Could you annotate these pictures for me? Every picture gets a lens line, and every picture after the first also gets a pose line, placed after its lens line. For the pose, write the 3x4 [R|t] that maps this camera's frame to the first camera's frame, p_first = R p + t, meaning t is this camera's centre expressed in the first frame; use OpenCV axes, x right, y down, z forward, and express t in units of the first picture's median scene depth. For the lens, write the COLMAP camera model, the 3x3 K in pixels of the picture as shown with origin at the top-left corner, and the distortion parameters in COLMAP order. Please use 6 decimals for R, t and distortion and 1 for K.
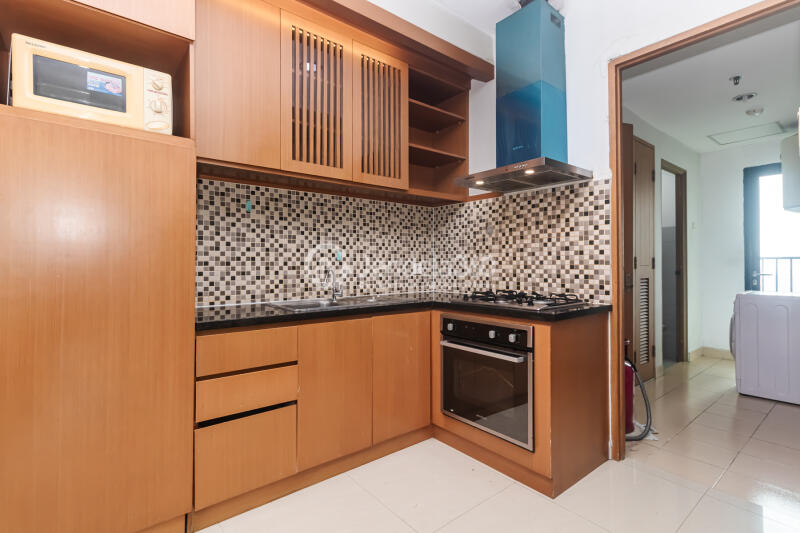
lens RADIAL K [[377.1, 0, 396.0], [0, 377.1, 262.7], [0, 0, 1]] dist [0.000257, 0.000084]
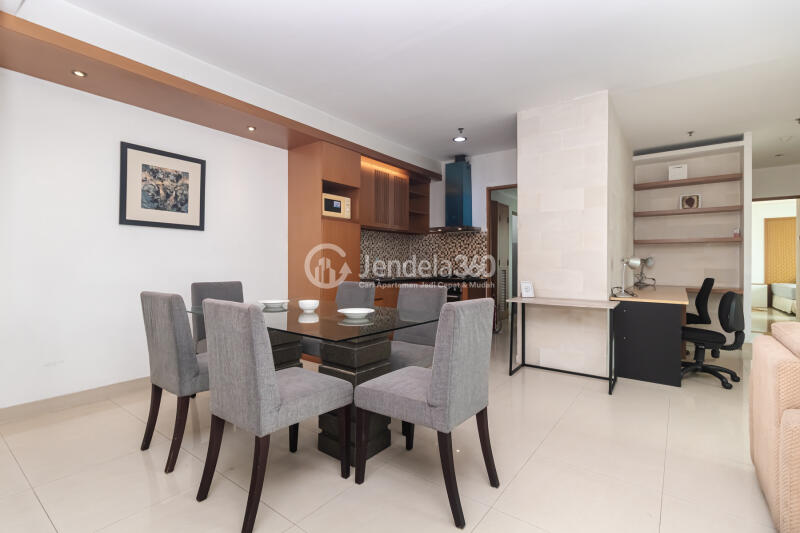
lens RADIAL K [[377.1, 0, 396.0], [0, 377.1, 262.7], [0, 0, 1]] dist [0.000257, 0.000084]
pose [[0.967585, 0.003658, 0.252517, -0.625699], [-0.005353, 0.999968, 0.006025, -0.010511], [-0.252487, -0.007182, 0.967574, -1.222105]]
